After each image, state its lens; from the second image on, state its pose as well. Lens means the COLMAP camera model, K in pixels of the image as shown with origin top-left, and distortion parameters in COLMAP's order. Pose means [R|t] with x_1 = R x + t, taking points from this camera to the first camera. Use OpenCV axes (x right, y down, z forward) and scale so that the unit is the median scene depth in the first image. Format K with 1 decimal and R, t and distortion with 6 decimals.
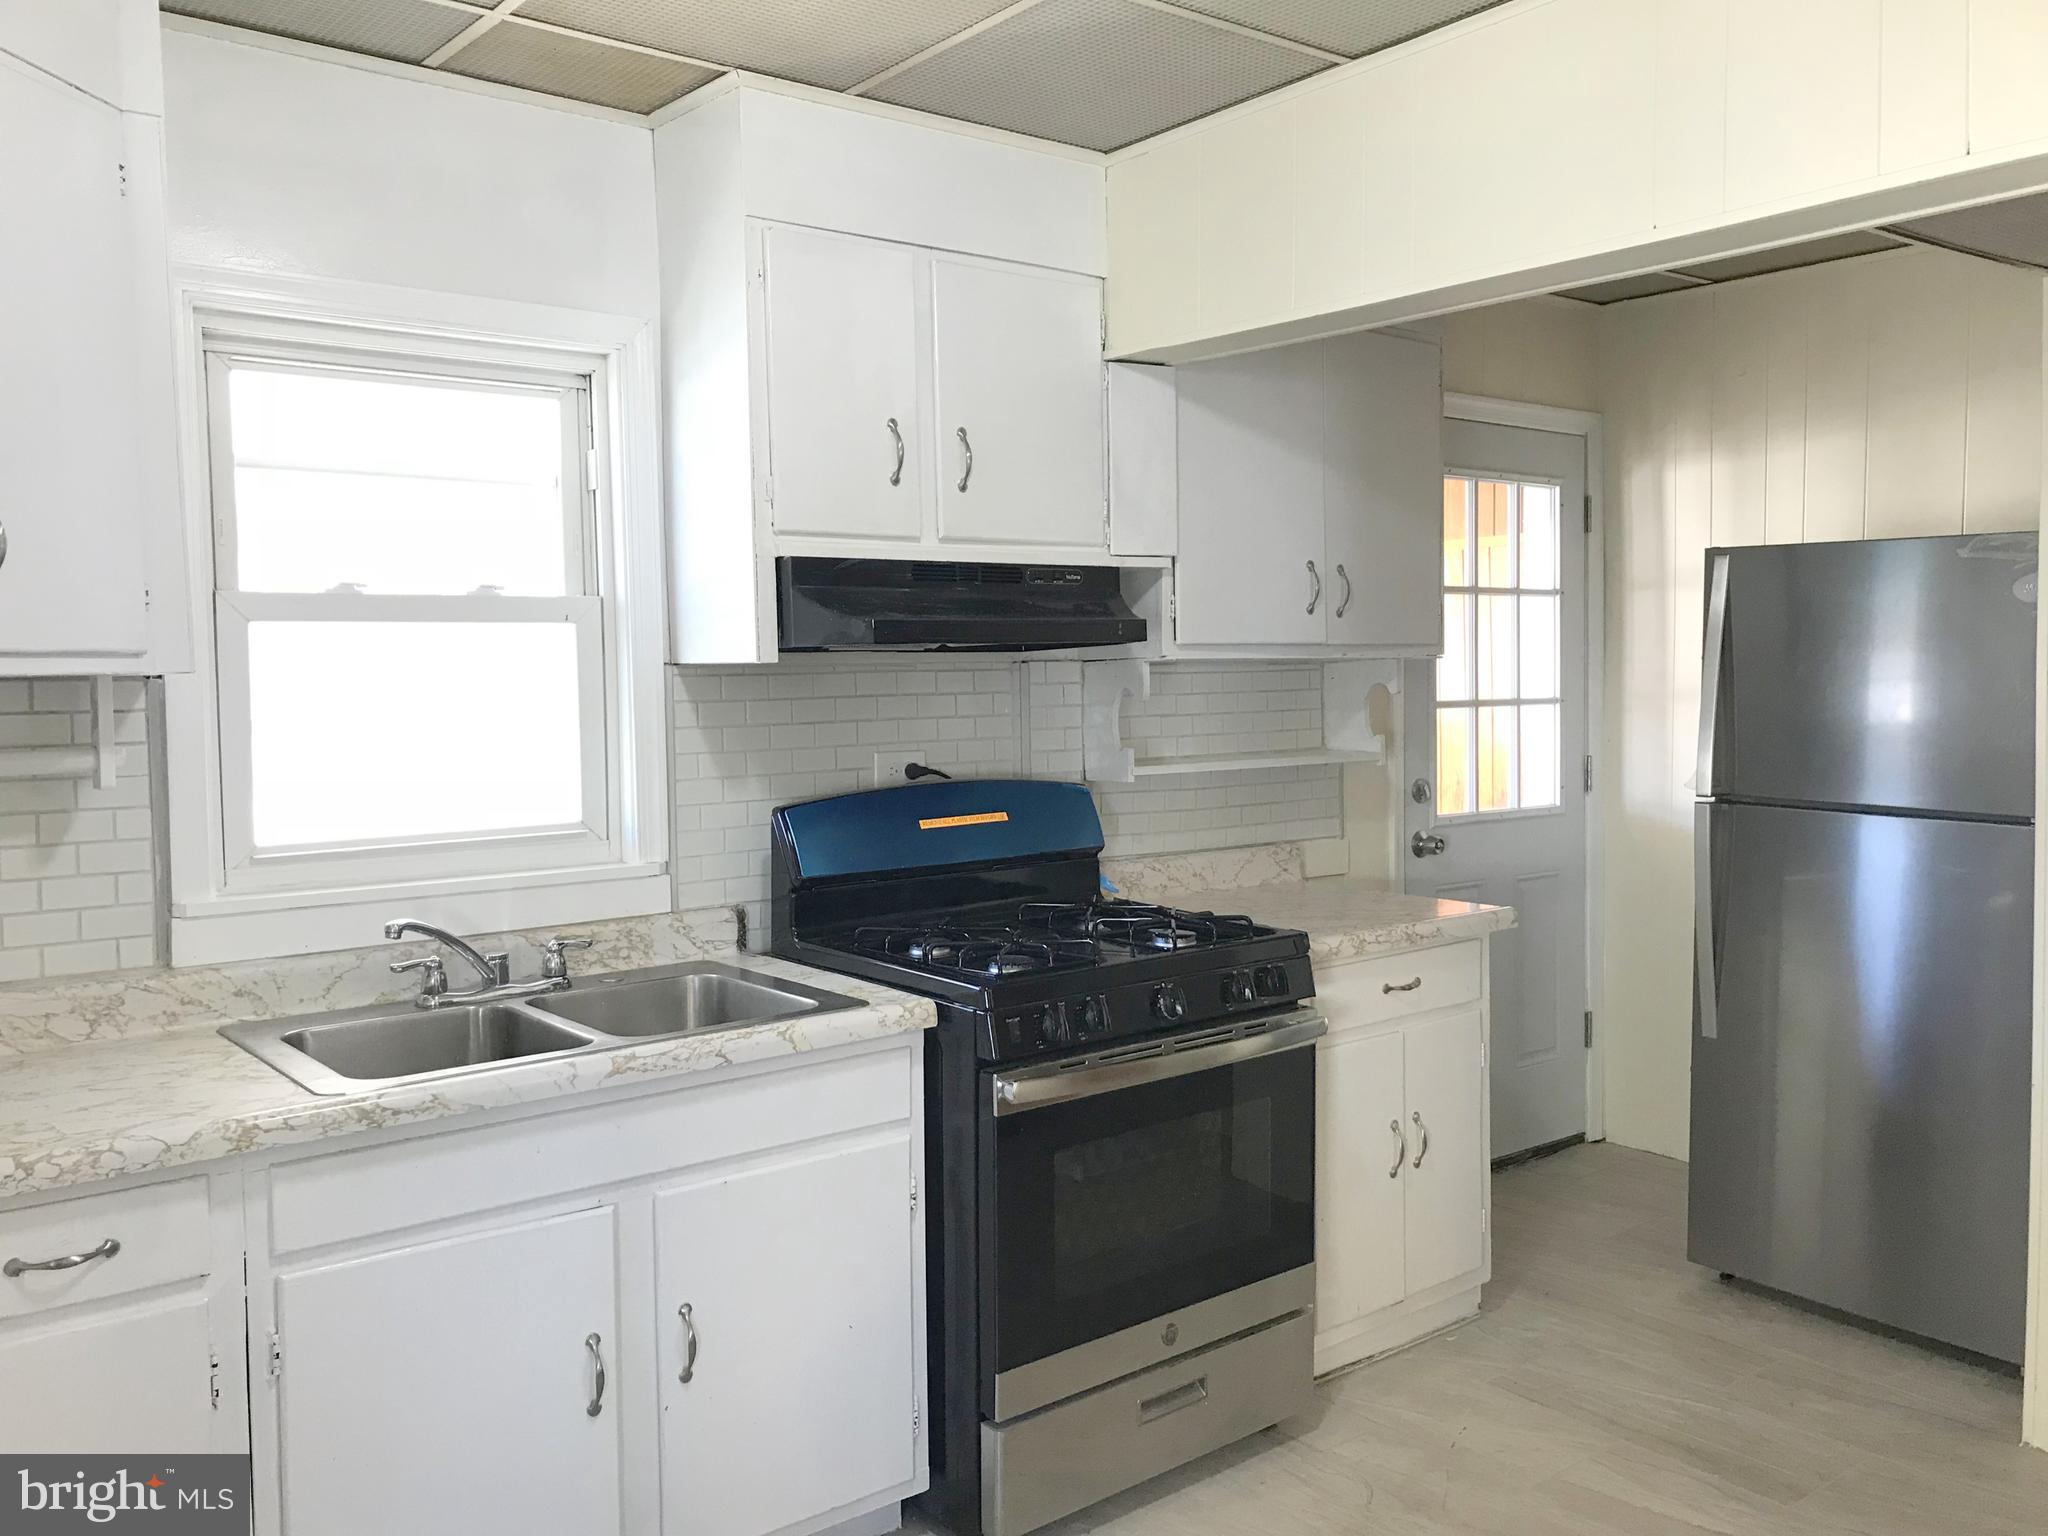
lens RADIAL K [[1674.3, 0, 1024.0], [0, 1674.3, 768.0], [0, 0, 1]] dist [0.088666, -0.089768]
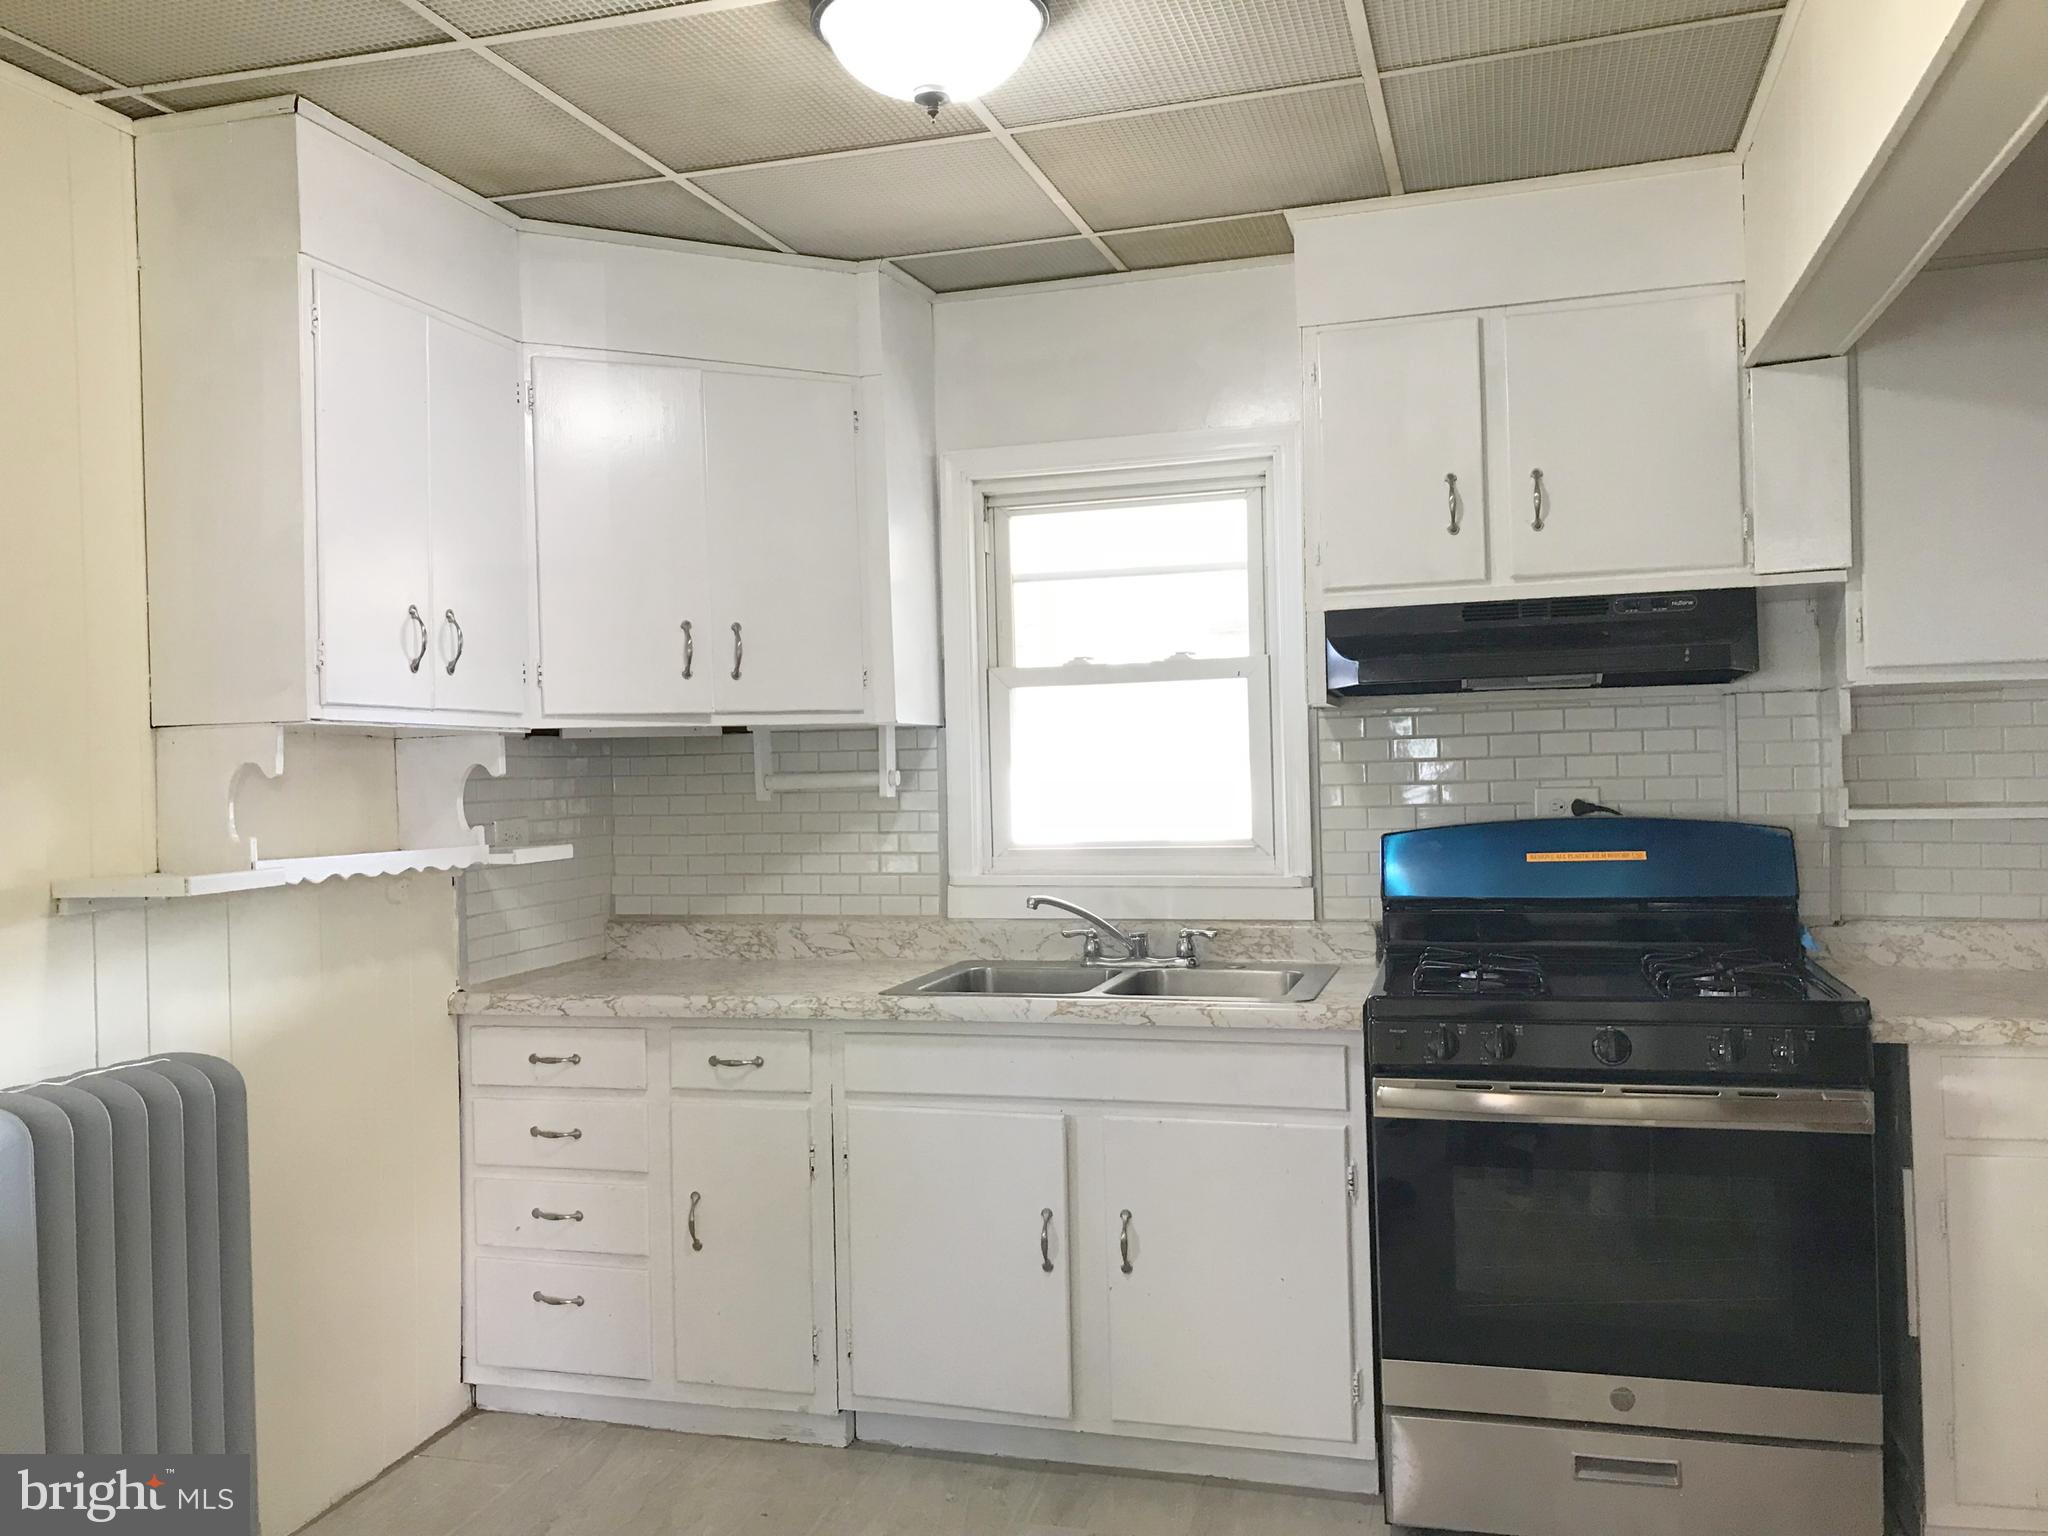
lens RADIAL K [[1712.5, 0, 1022.0], [0, 1712.5, 777.9], [0, 0, 1]] dist [0.193185, -0.339015]
pose [[0.576600, 0.003896, -0.817017, 0.705768], [-0.031325, 0.999359, -0.017341, 0.015167], [0.816426, 0.035591, 0.576352, 0.151293]]
